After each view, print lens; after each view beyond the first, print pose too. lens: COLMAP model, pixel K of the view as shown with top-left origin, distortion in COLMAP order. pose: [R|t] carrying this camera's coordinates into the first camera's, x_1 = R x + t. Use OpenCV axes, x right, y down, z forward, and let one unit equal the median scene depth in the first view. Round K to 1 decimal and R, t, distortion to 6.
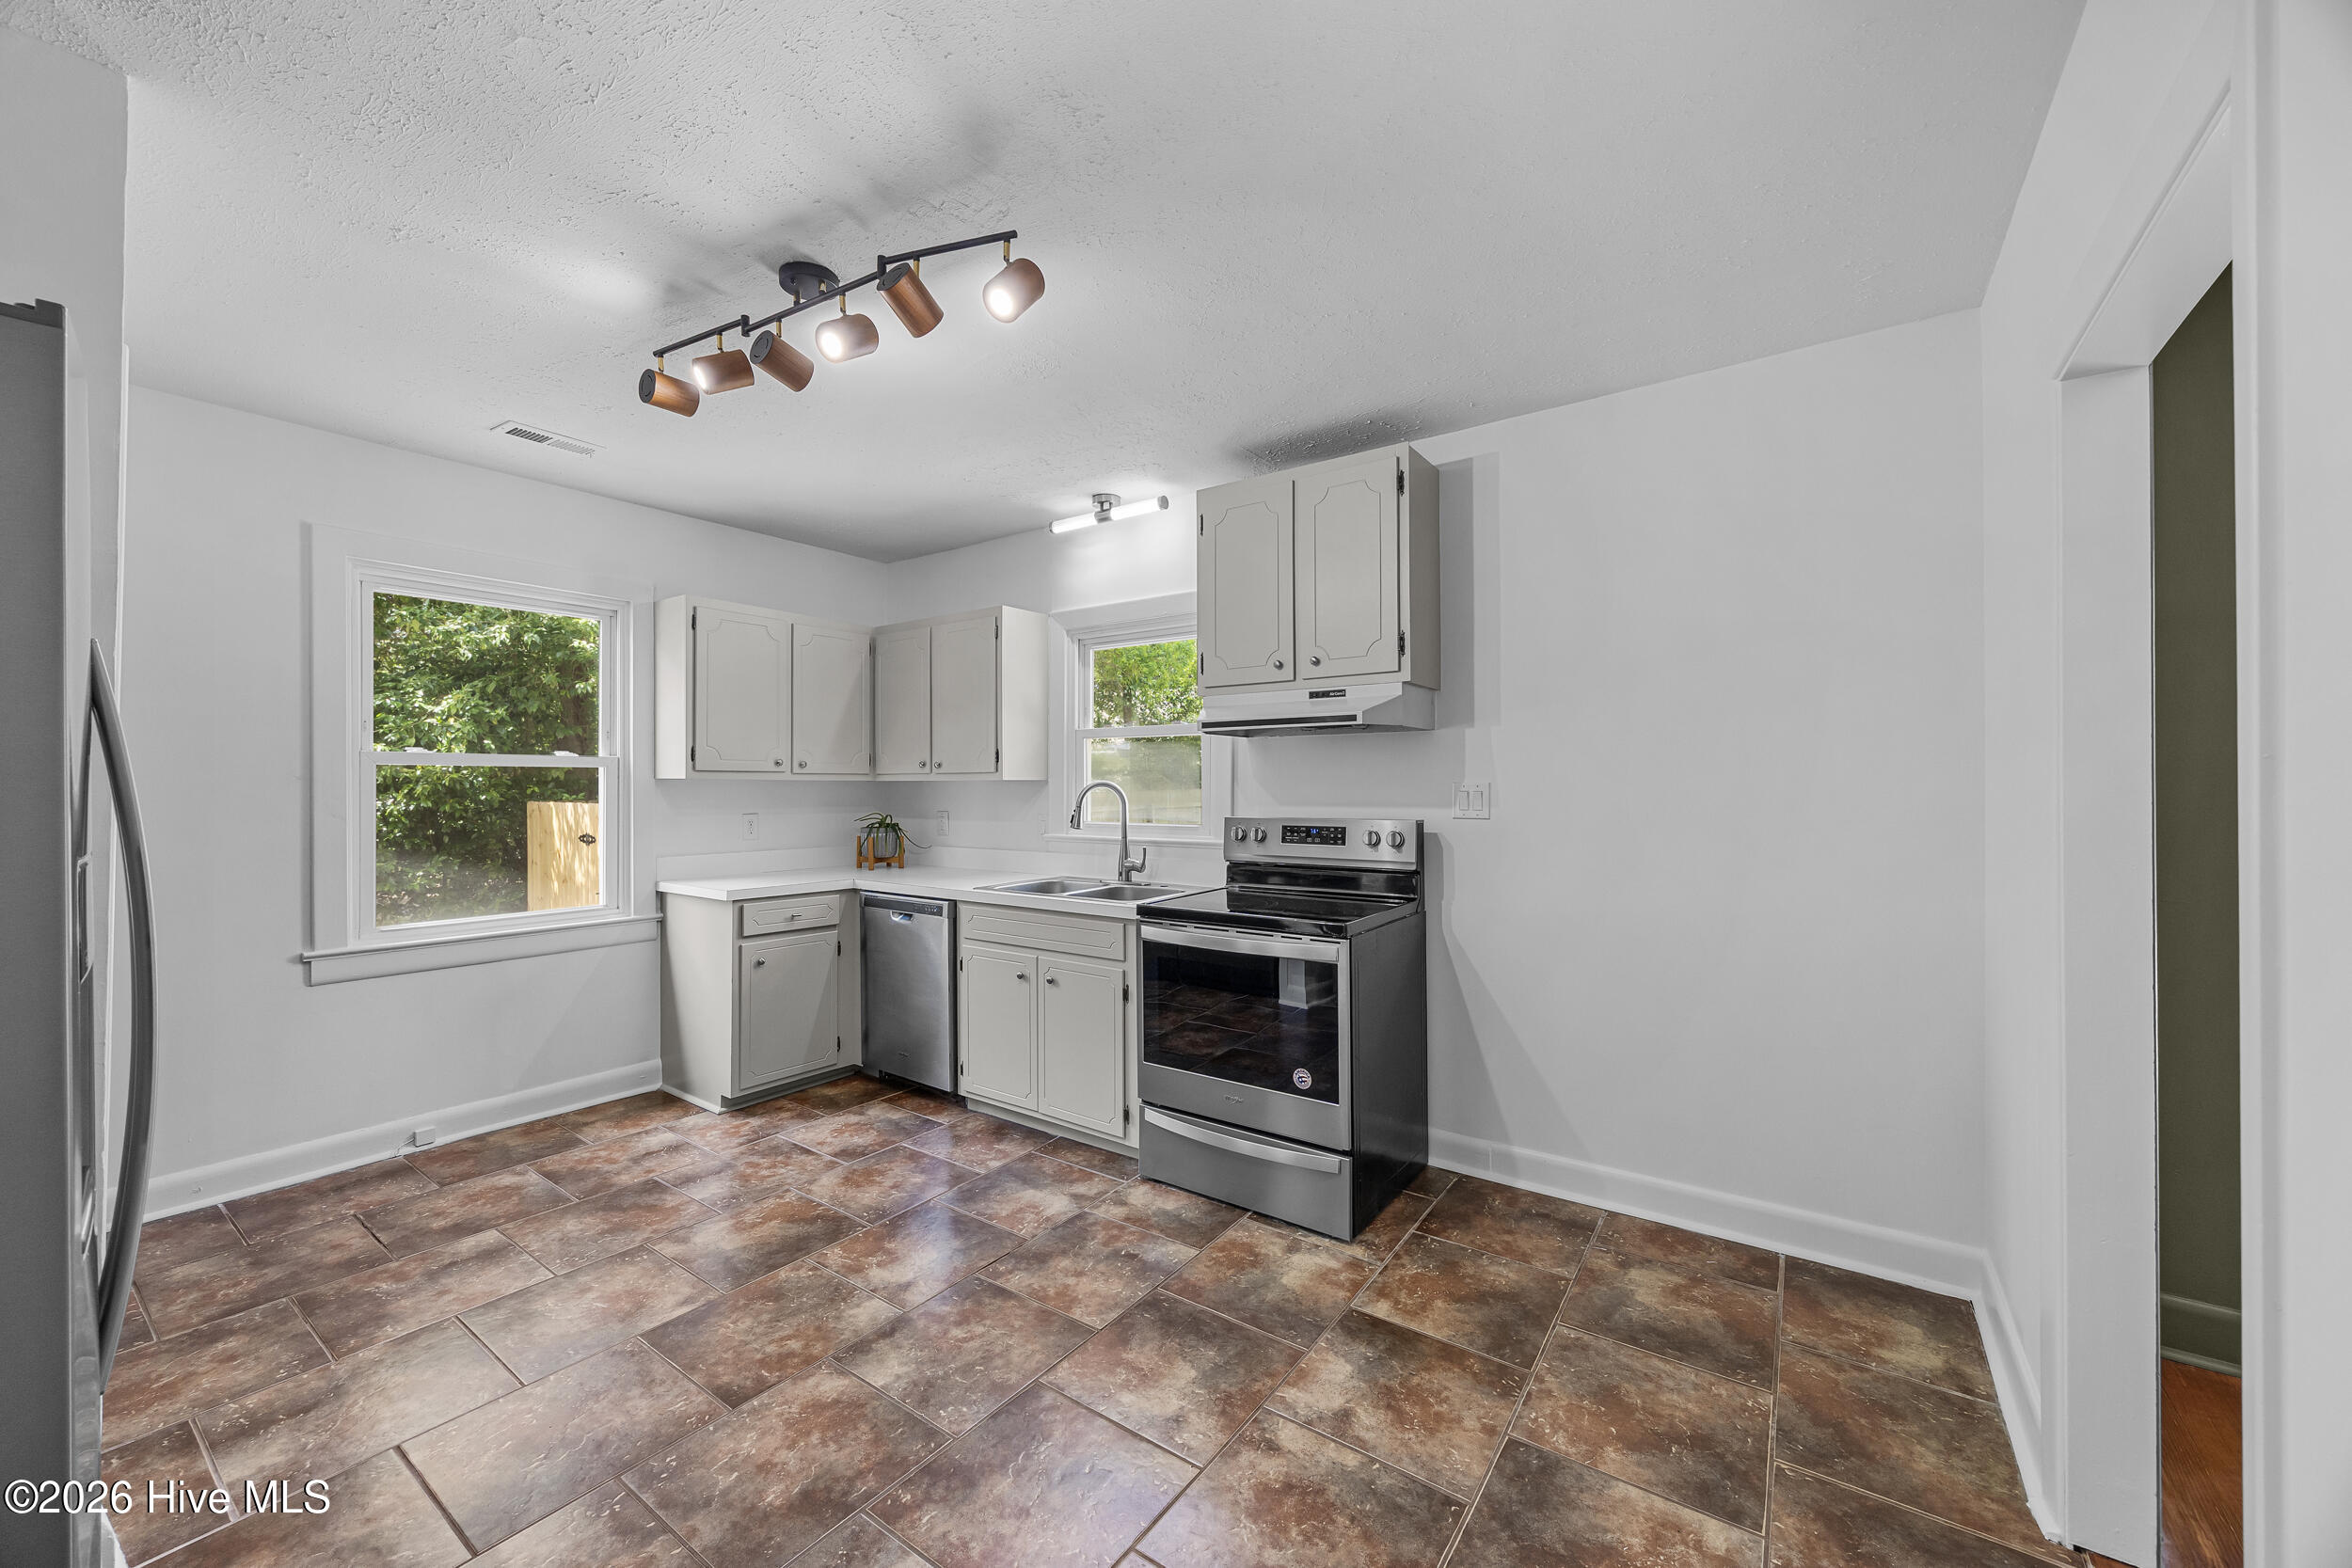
lens RADIAL K [[894.8, 0, 1173.9], [0, 894.8, 776.0], [0, 0, 1]] dist [-0.001153, 0.000650]
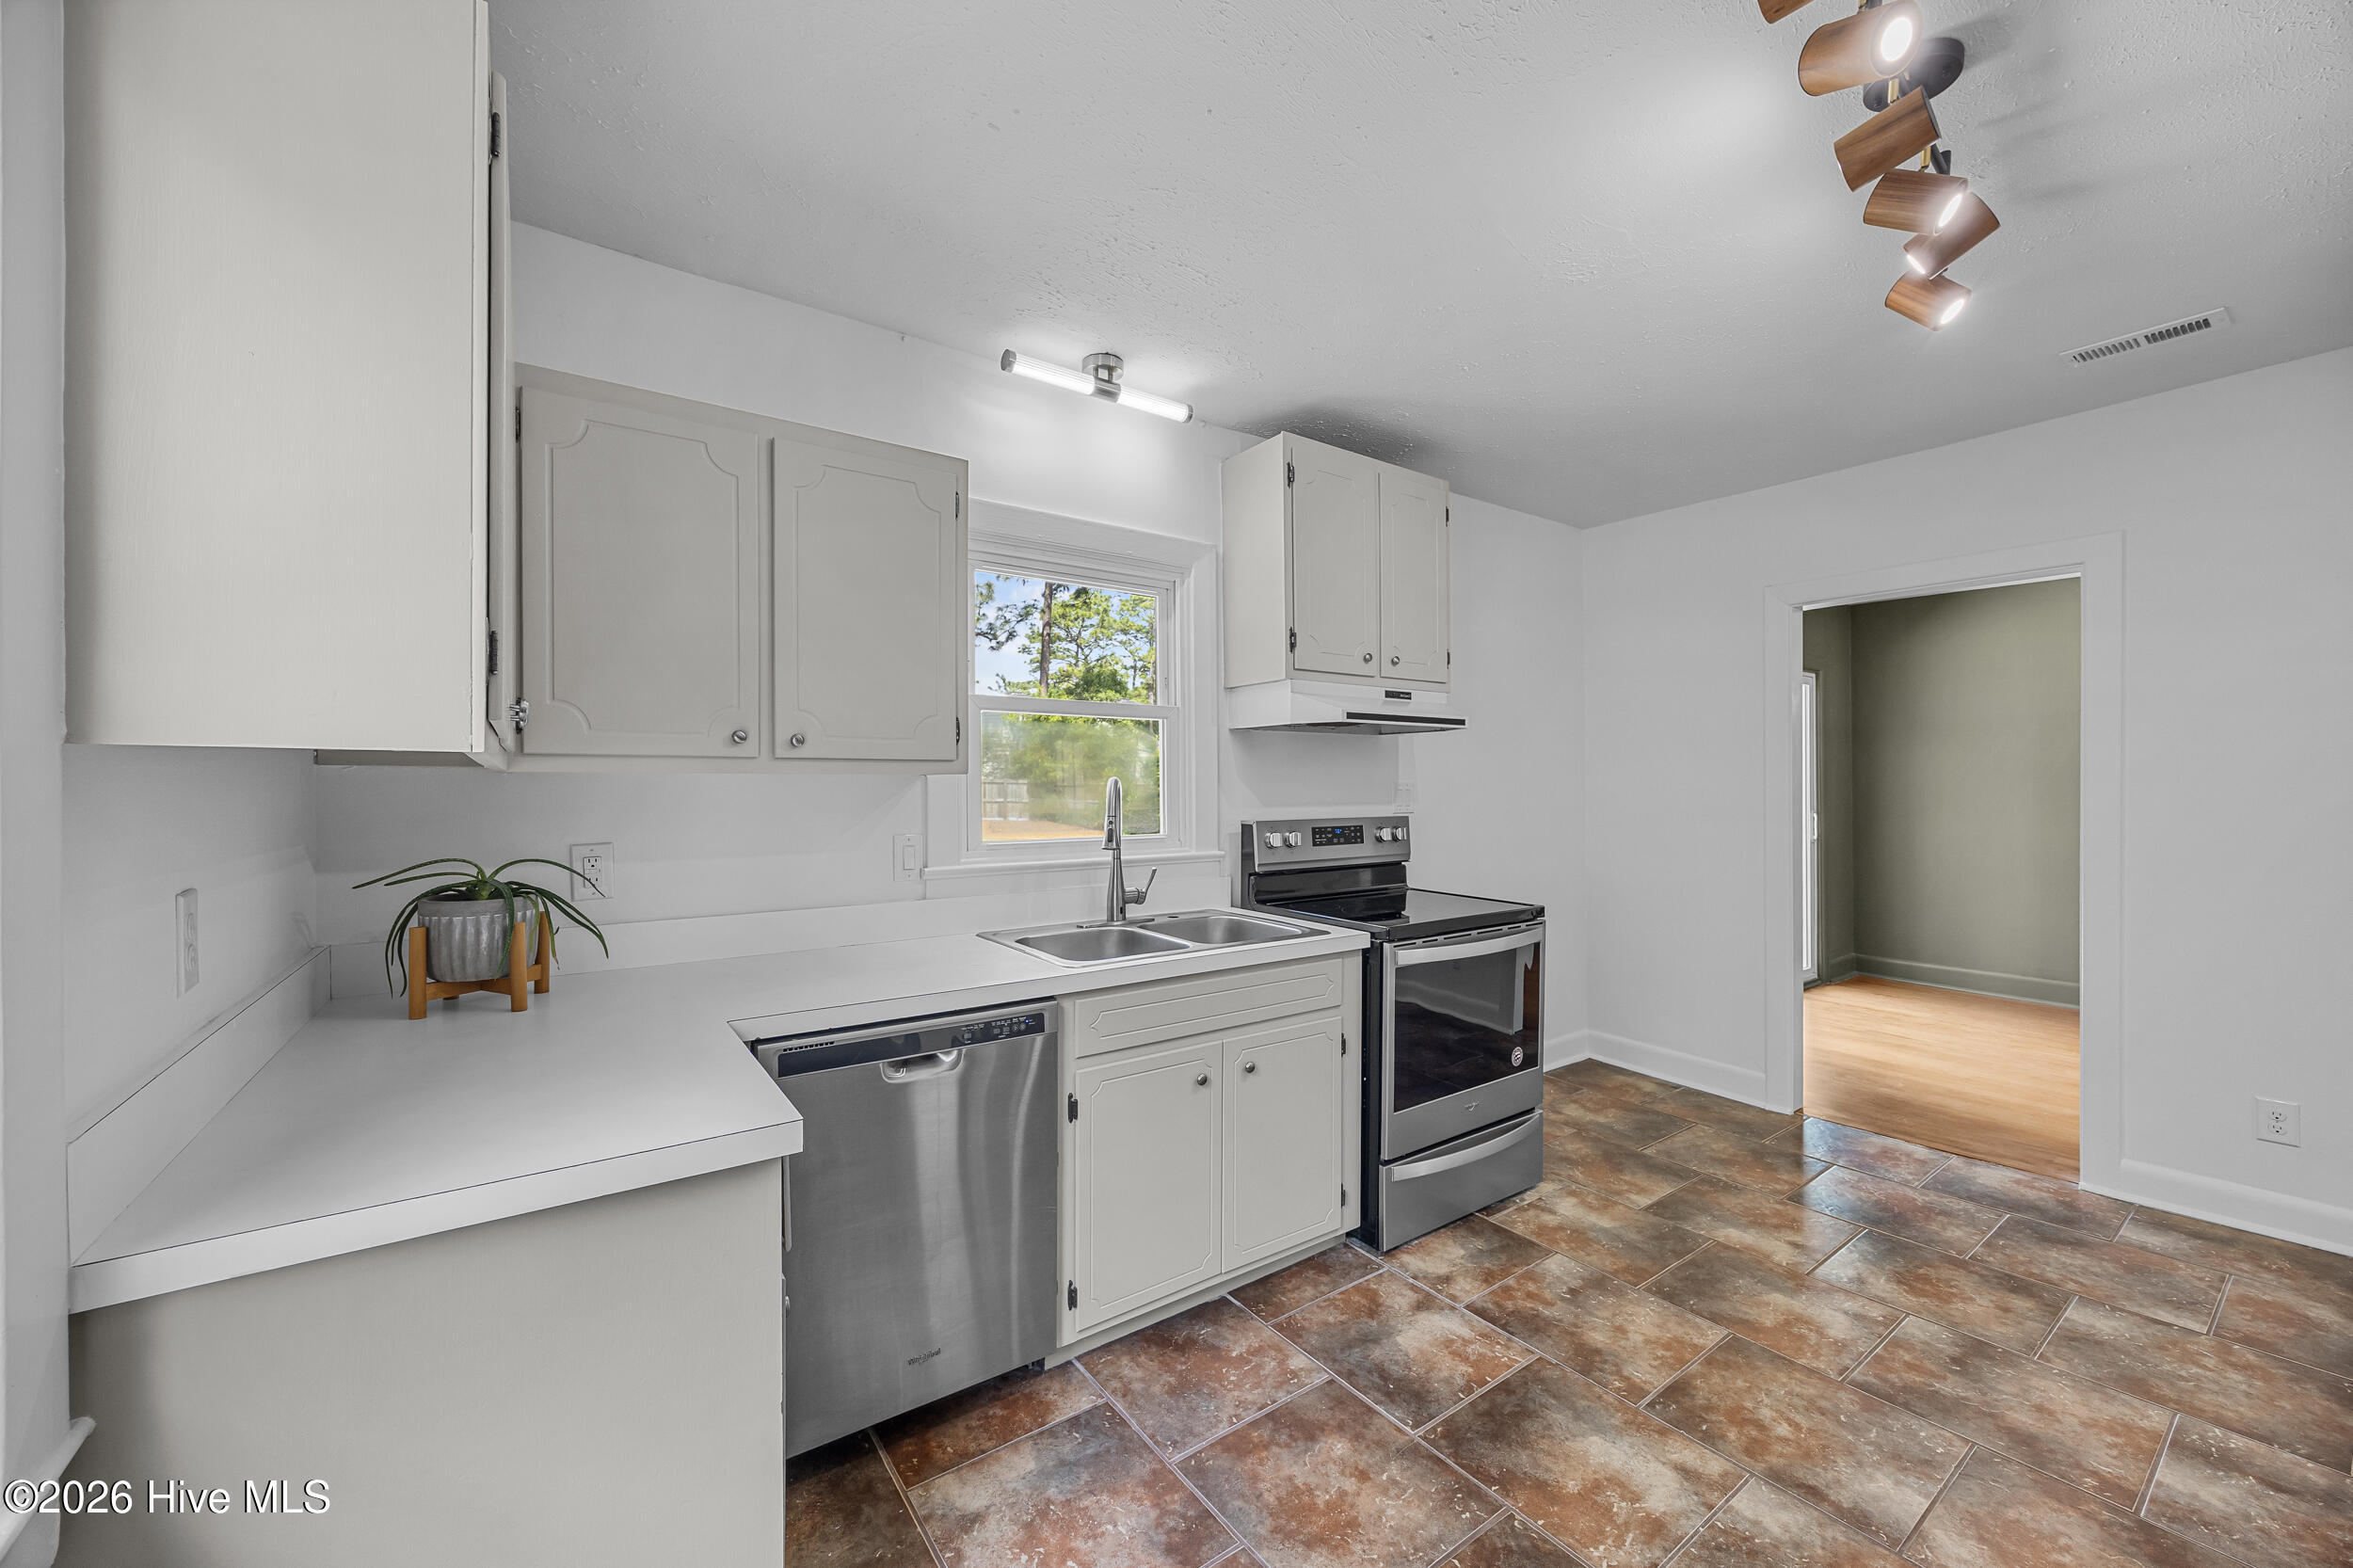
lens RADIAL K [[895.3, 0, 1166.6], [0, 895.3, 782.0], [0, 0, 1]] dist [-0.001153, 0.000650]
pose [[0.328170, 0.003335, 0.944613, -0.899544], [-0.010727, 0.999942, 0.000196, 0.010821], [-0.944558, -0.010198, 0.328186, 0.930463]]
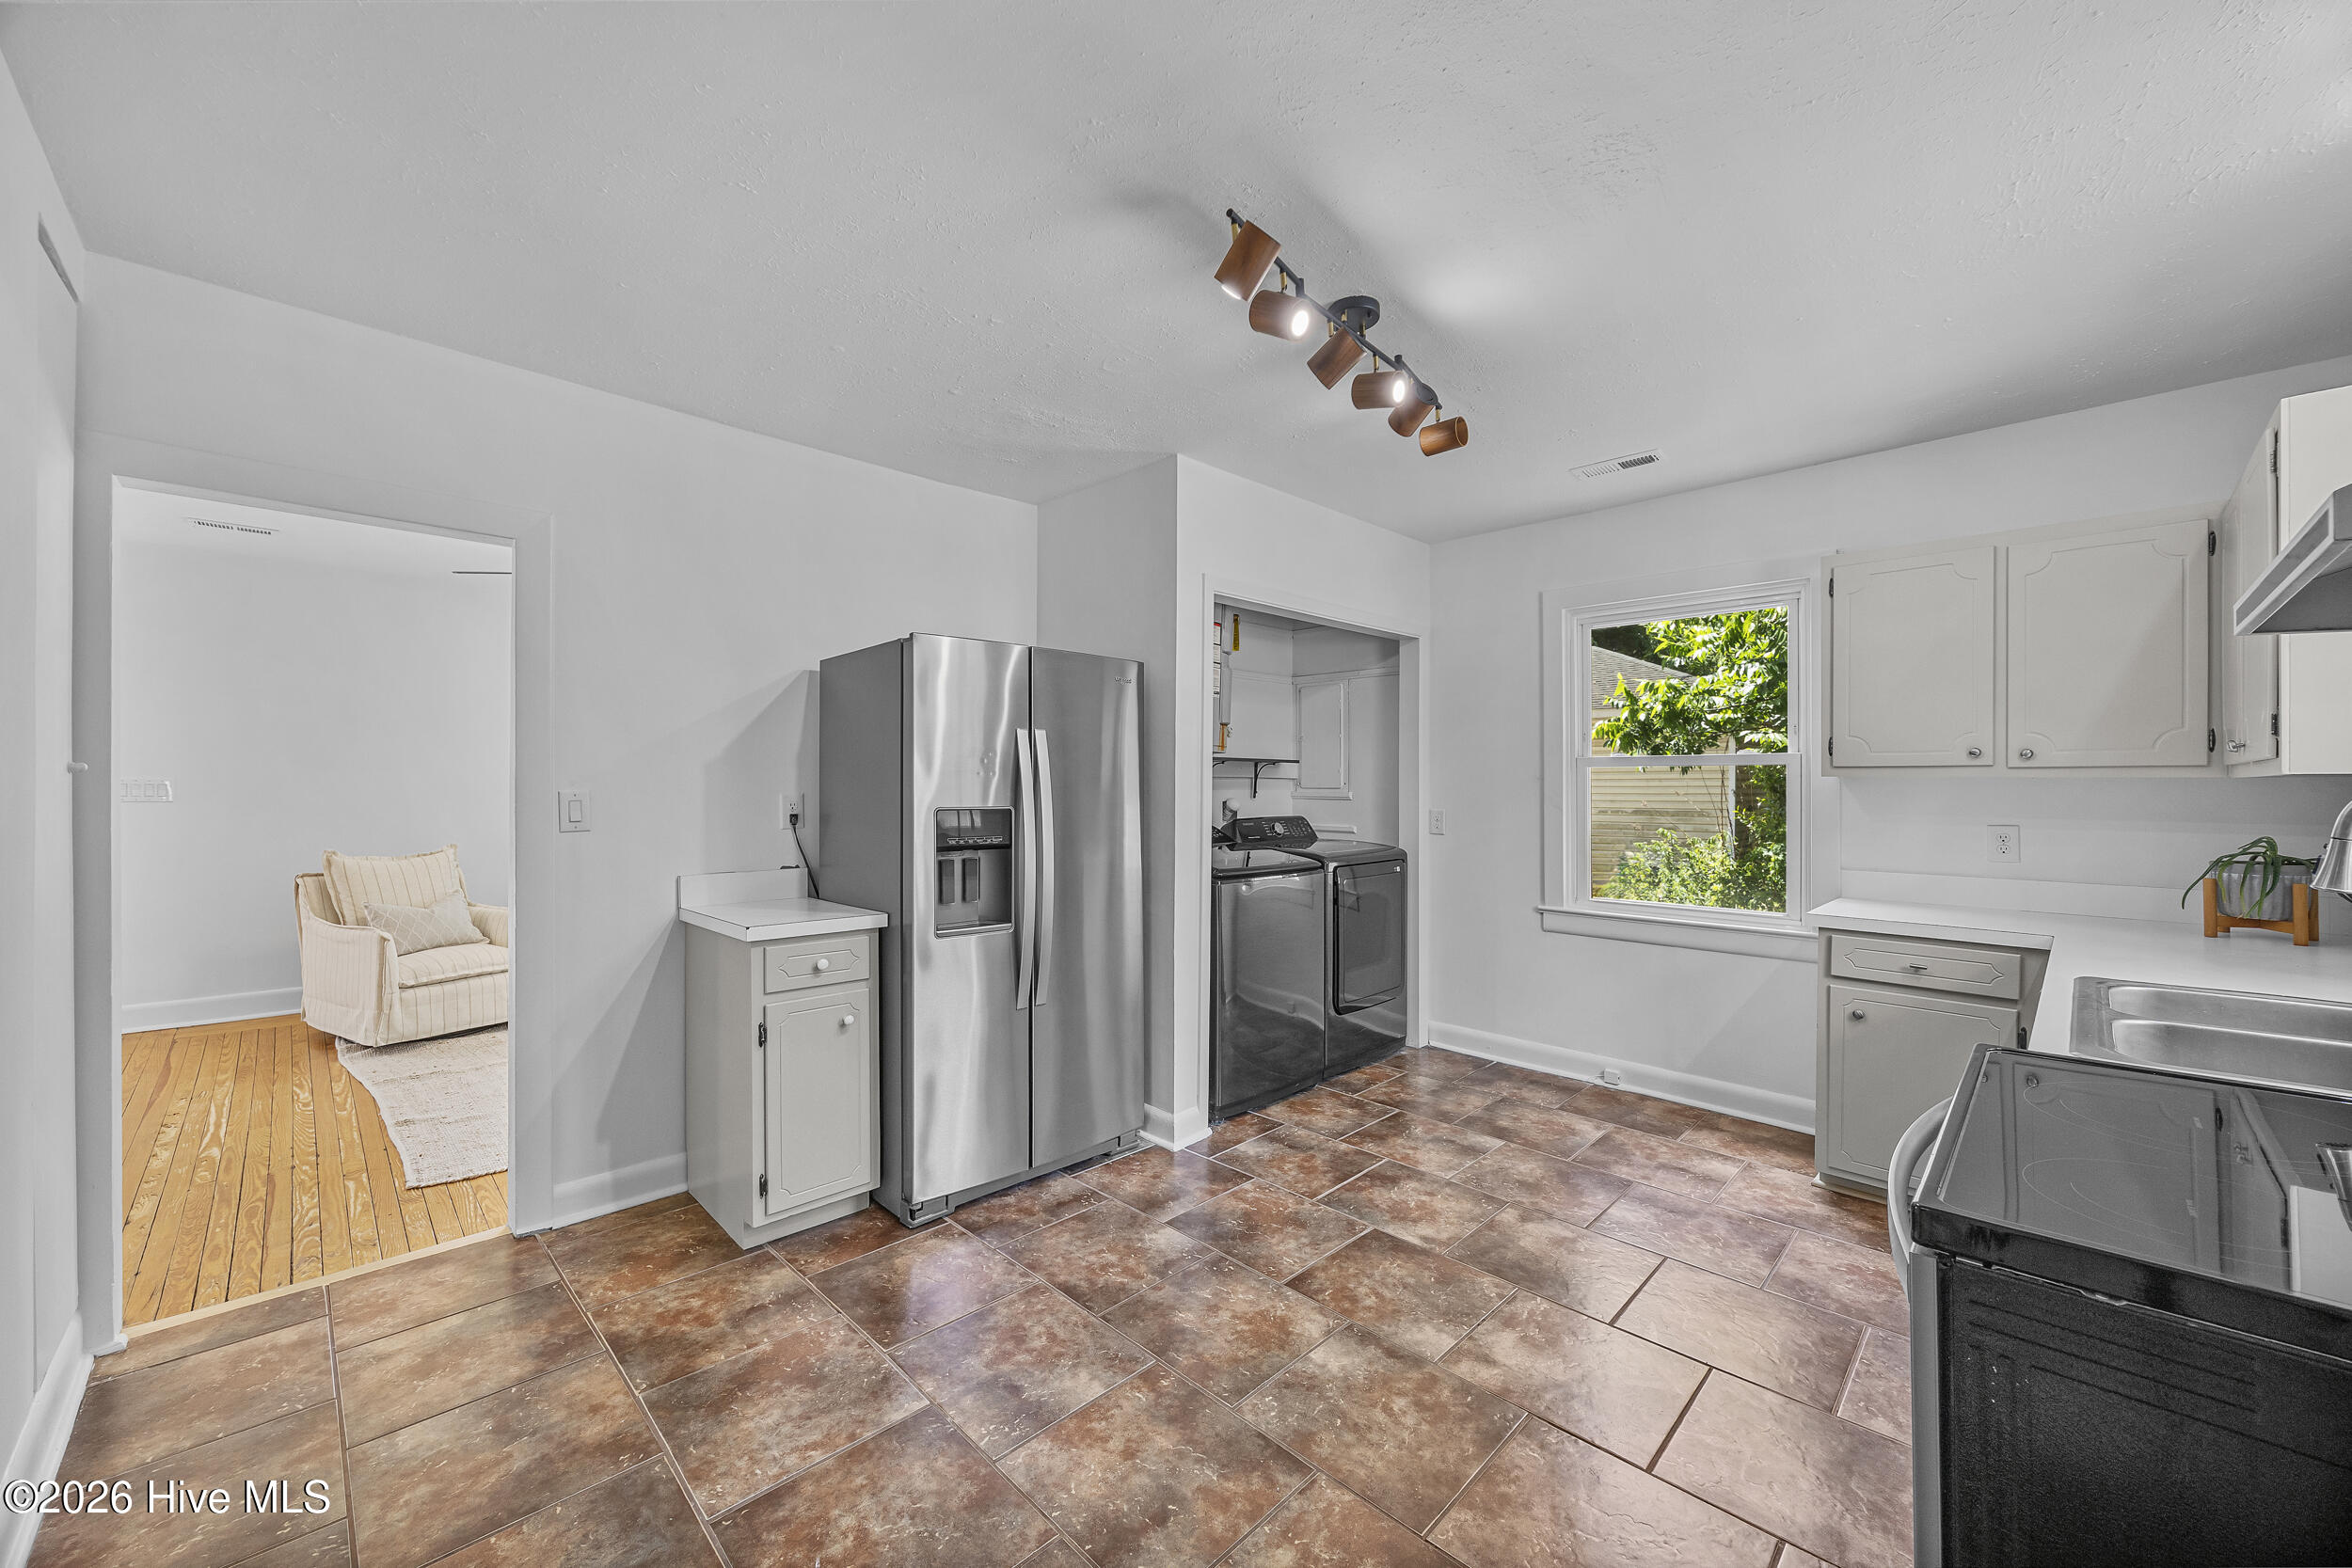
lens RADIAL K [[894.8, 0, 1169.6], [0, 894.8, 786.6], [0, 0, 1]] dist [-0.001153, 0.000650]
pose [[-0.168420, 0.003119, -0.985710, 0.485170], [0.008415, 0.999963, 0.001726, 0.006442], [0.985679, -0.008004, -0.168440, 0.676120]]
